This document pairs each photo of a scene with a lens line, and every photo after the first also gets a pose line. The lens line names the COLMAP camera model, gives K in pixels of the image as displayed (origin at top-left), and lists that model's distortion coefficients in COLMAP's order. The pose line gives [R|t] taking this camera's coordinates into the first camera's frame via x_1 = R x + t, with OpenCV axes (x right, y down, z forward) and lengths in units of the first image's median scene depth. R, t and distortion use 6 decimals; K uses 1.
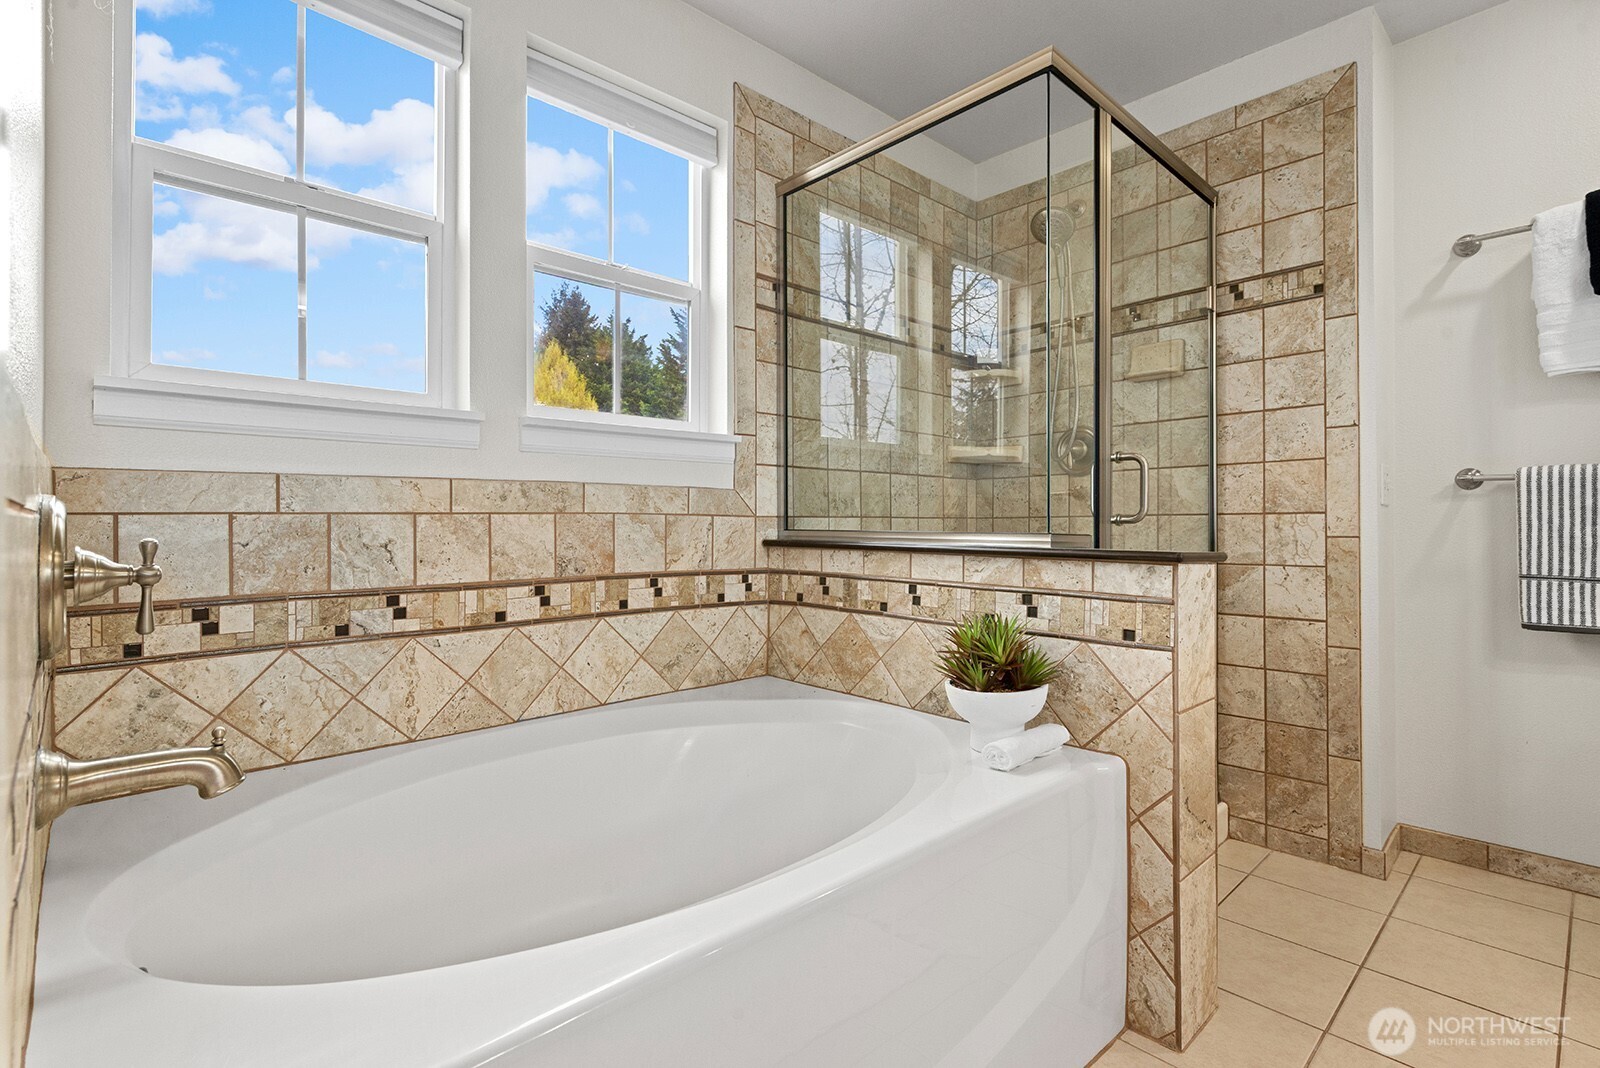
lens RADIAL K [[757.2, 0, 800.3], [0, 757.2, 521.9], [0, 0, 1]] dist [0.001183, 0.000107]
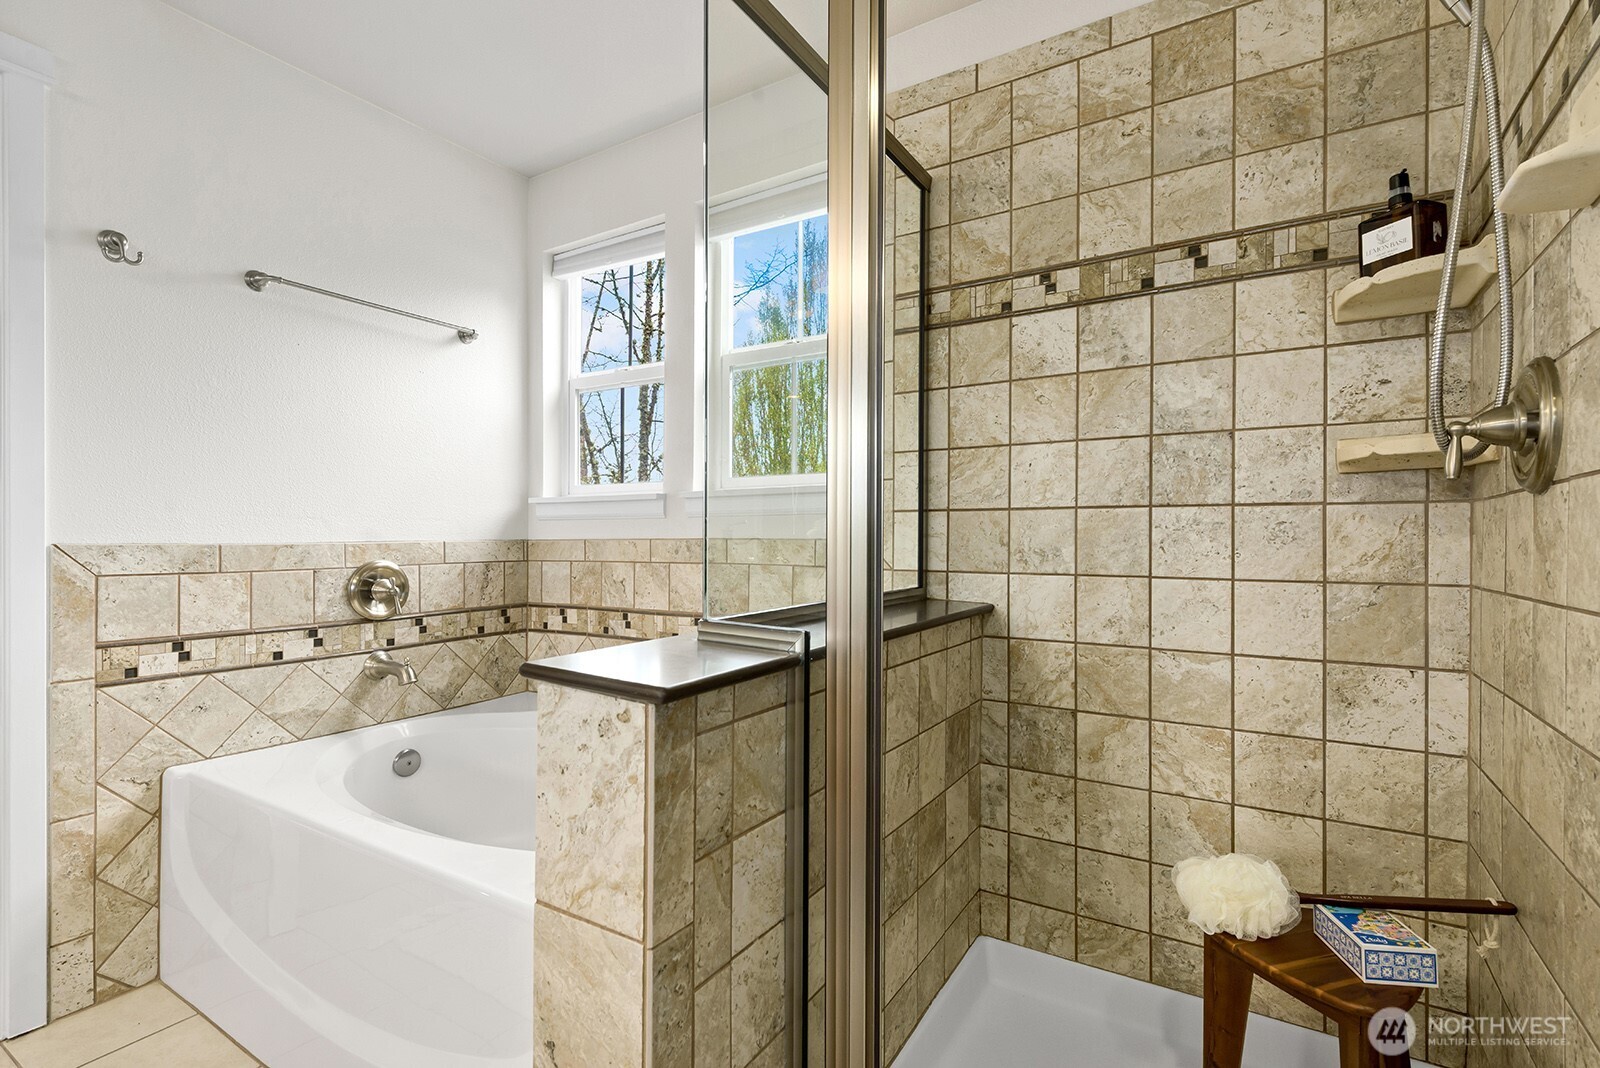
lens RADIAL K [[757.2, 0, 798.6], [0, 757.2, 539.9], [0, 0, 1]] dist [0.001183, 0.000107]
pose [[0.239542, -0.001176, -0.970885, 1.043717], [-0.005508, 0.999982, -0.002570, -0.052855], [0.970870, 0.005963, 0.239531, 0.912405]]
